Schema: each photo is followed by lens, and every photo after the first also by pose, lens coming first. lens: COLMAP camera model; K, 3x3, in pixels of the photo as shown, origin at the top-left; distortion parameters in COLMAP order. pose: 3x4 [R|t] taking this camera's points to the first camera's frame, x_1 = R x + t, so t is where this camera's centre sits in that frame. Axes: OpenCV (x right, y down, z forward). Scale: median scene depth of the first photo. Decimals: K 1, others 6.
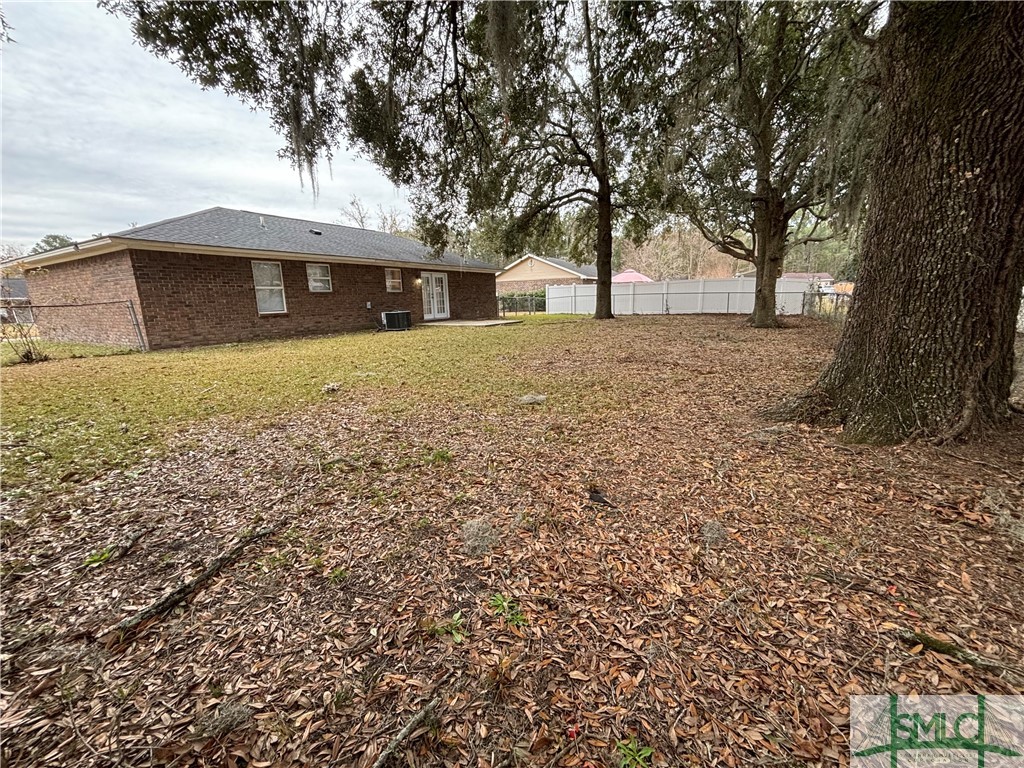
lens RADIAL K [[414.1, 0, 511.9], [0, 414.1, 383.6], [0, 0, 1]] dist [0.002033, 0.001157]
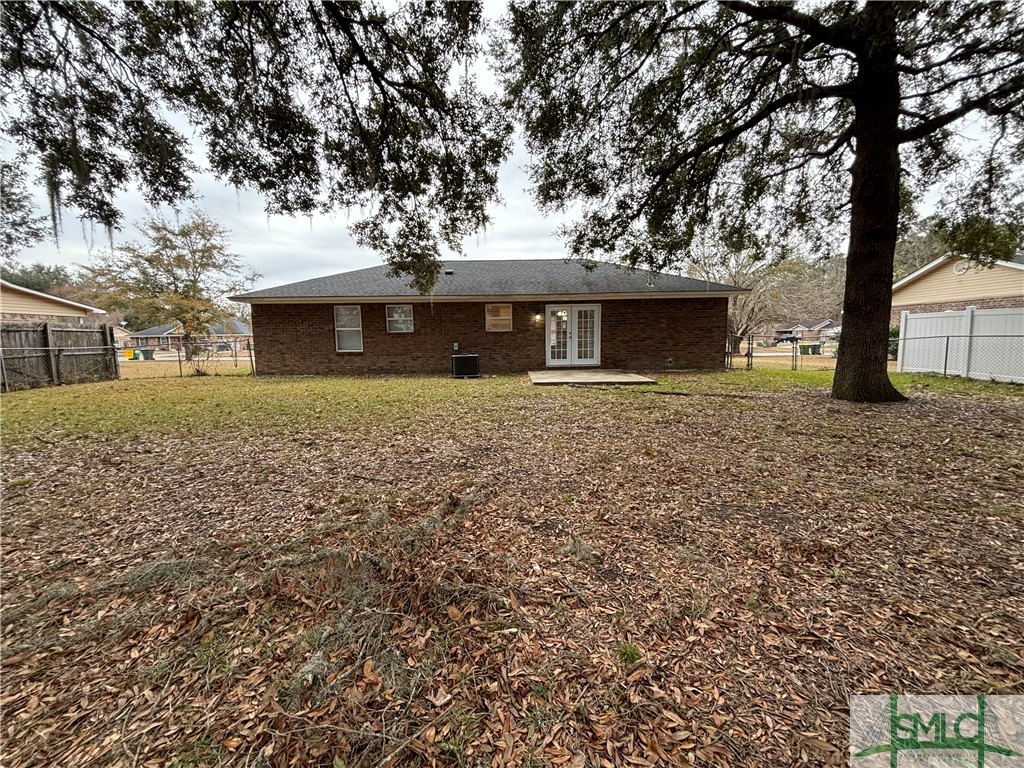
lens RADIAL K [[414.1, 0, 512.2], [0, 414.1, 385.4], [0, 0, 1]] dist [0.002033, 0.001157]
pose [[0.518454, 0.101687, -0.849038, 0.514980], [-0.175562, 0.984410, 0.010696, -0.146538], [0.836889, 0.143513, 0.528224, 0.687428]]
